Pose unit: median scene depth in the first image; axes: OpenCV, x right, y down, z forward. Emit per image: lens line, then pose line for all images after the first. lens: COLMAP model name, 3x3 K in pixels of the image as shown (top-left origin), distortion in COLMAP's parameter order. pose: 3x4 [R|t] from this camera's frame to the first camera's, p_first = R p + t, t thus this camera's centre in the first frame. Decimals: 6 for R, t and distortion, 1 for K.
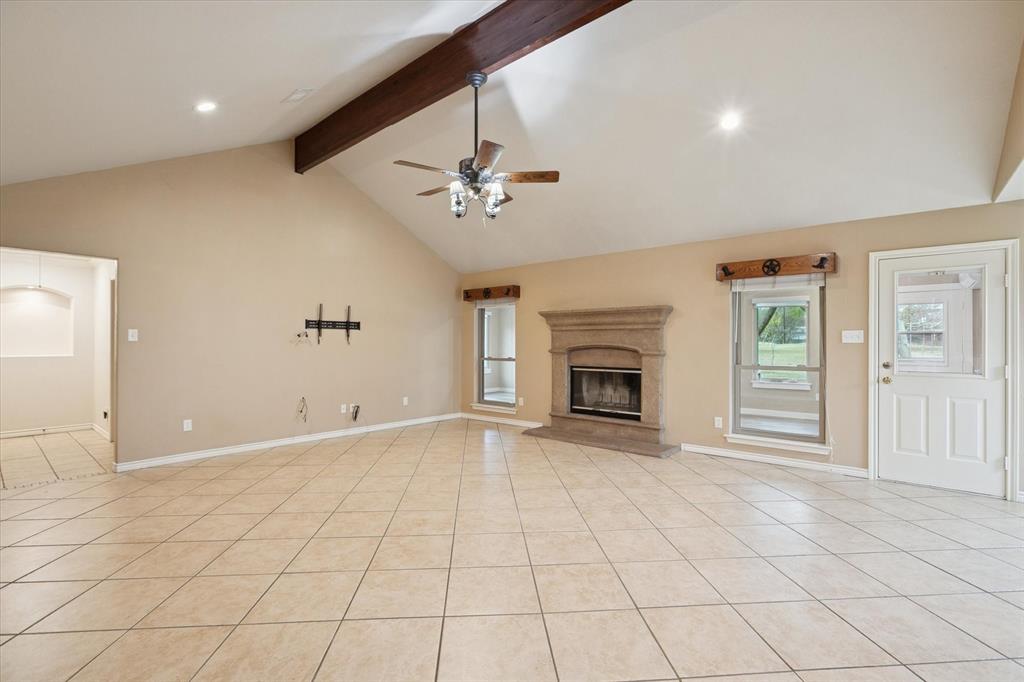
lens RADIAL K [[461.1, 0, 514.7], [0, 461.1, 340.0], [0, 0, 1]] dist [-0.040373, 0.026238]
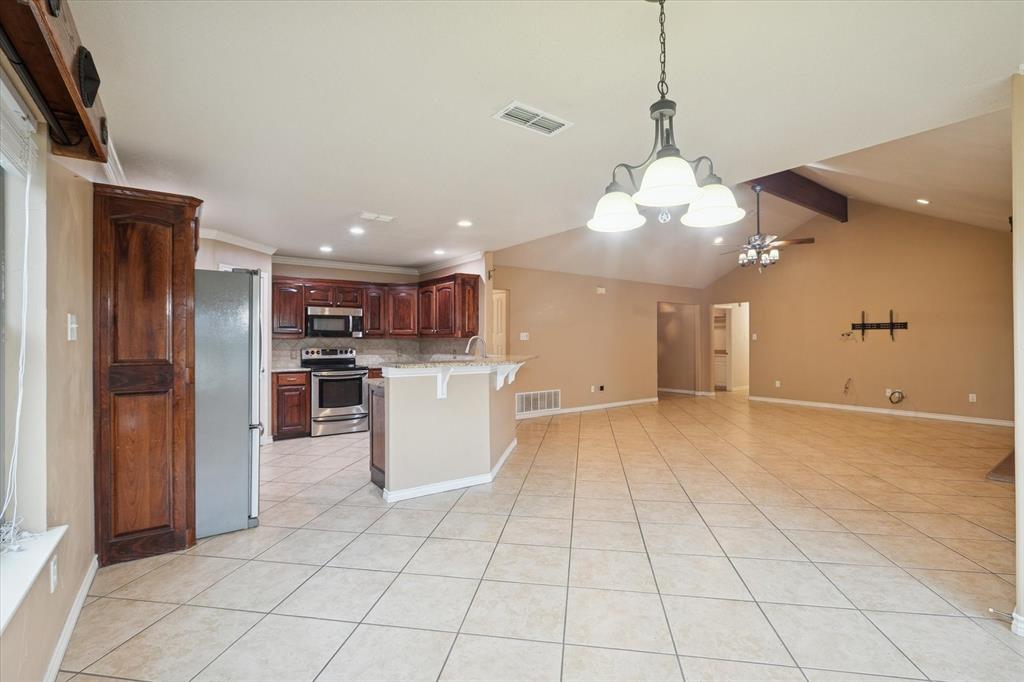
lens RADIAL K [[461.1, 0, 514.7], [0, 461.1, 340.0], [0, 0, 1]] dist [-0.040373, 0.026238]
pose [[-0.231234, -0.002181, -0.972896, 1.080509], [0.008313, 0.999957, -0.004218, 0.002963], [0.972863, -0.009063, -0.231205, 0.295481]]
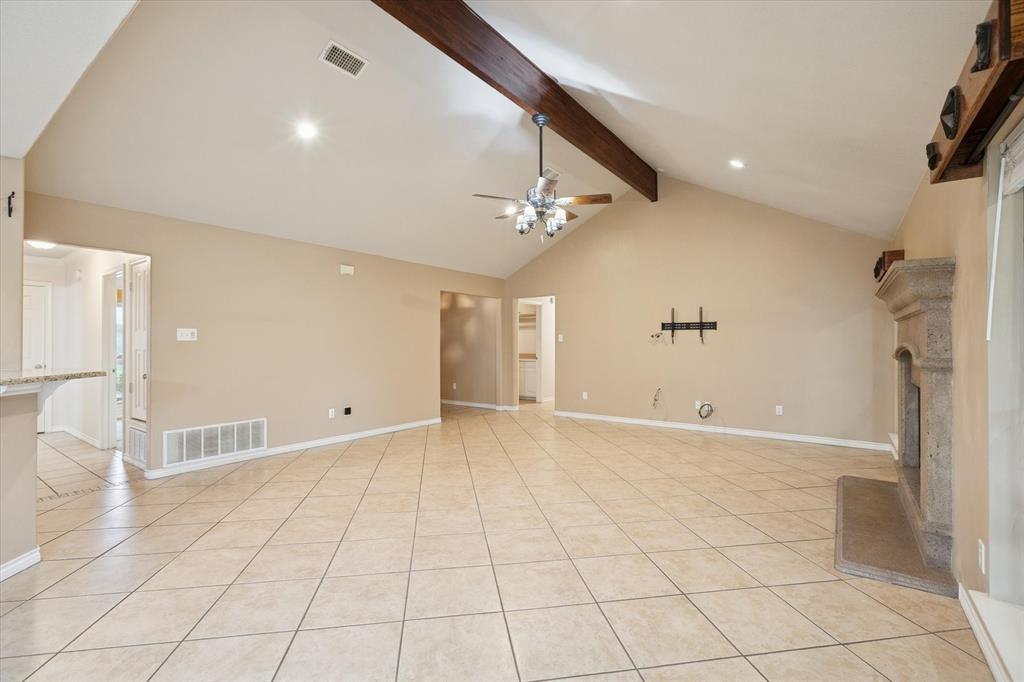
lens RADIAL K [[461.1, 0, 514.7], [0, 461.1, 340.0], [0, 0, 1]] dist [-0.040373, 0.026238]
pose [[0.083965, -0.006314, -0.996449, 0.650153], [0.005572, 0.999967, -0.005867, 0.004206], [0.996453, -0.005059, 0.083997, 0.494592]]
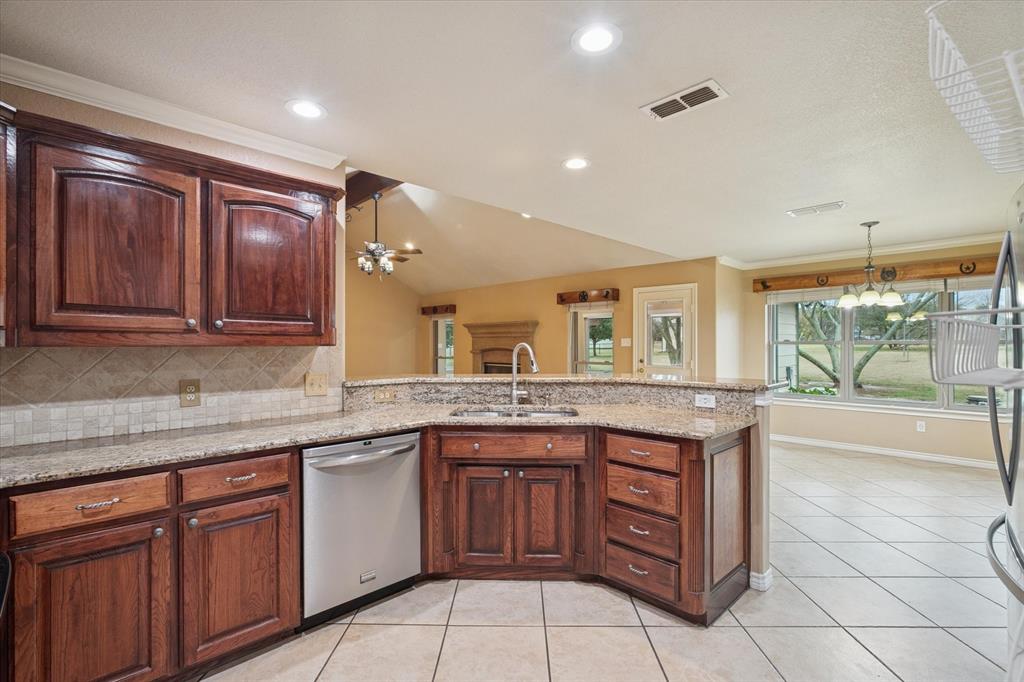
lens RADIAL K [[464.5, 0, 521.2], [0, 464.5, 343.4], [0, 0, 1]] dist [-0.001348, 0.010875]
pose [[0.996528, -0.003179, -0.083202, 0.363686], [0.003708, 0.999974, 0.006203, -0.010366], [0.083180, -0.006490, 0.996513, -0.428107]]
